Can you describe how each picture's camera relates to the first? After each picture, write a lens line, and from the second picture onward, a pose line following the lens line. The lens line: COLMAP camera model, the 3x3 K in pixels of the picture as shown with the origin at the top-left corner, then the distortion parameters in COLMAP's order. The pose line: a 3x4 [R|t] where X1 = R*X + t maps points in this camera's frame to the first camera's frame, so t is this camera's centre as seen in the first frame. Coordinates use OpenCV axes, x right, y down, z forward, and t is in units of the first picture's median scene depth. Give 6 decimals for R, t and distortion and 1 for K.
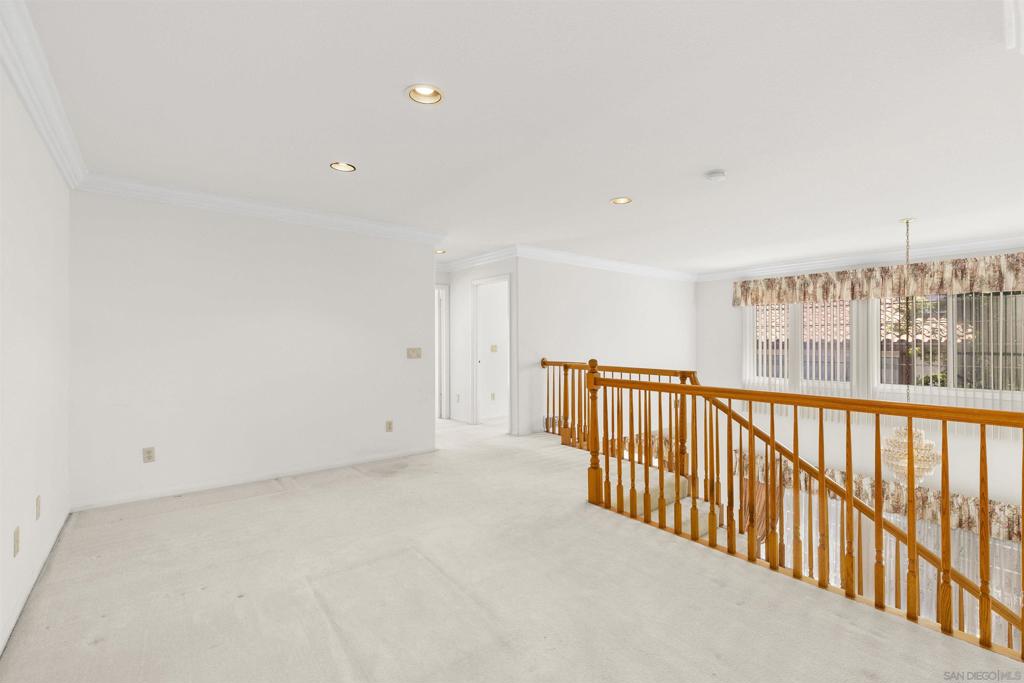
lens RADIAL K [[459.4, 0, 514.6], [0, 459.4, 340.7], [0, 0, 1]] dist [0.004454, -0.000235]
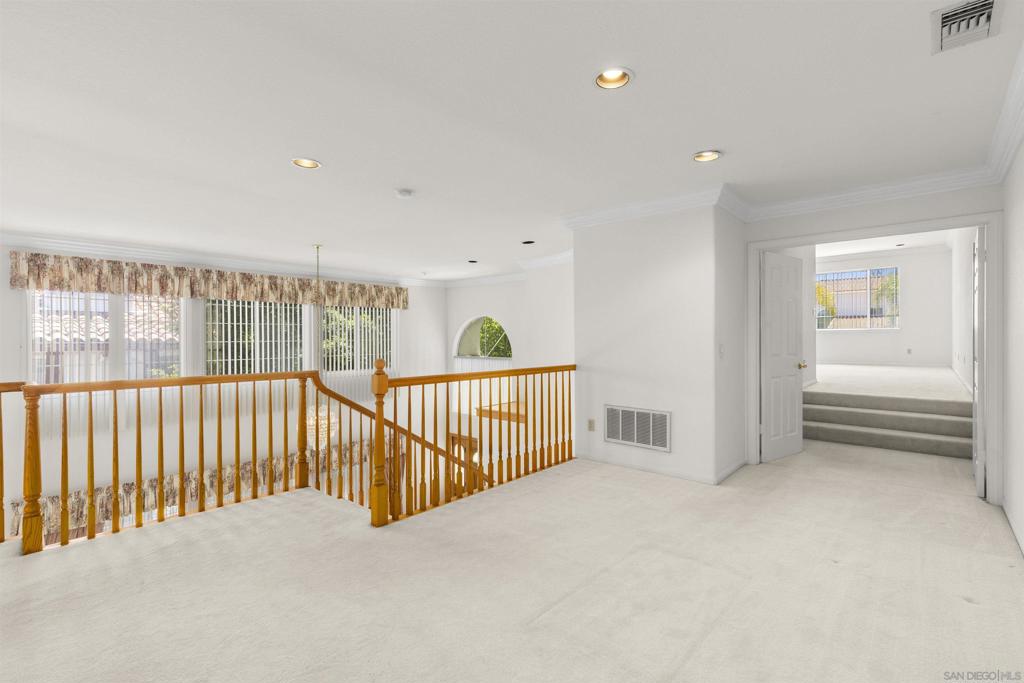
lens RADIAL K [[459.4, 0, 514.6], [0, 459.4, 340.7], [0, 0, 1]] dist [0.004454, -0.000235]
pose [[-0.178073, -0.005805, 0.984000, -0.379972], [0.003337, 0.999973, 0.006503, 0.001181], [-0.984012, 0.004441, -0.178049, 0.479811]]
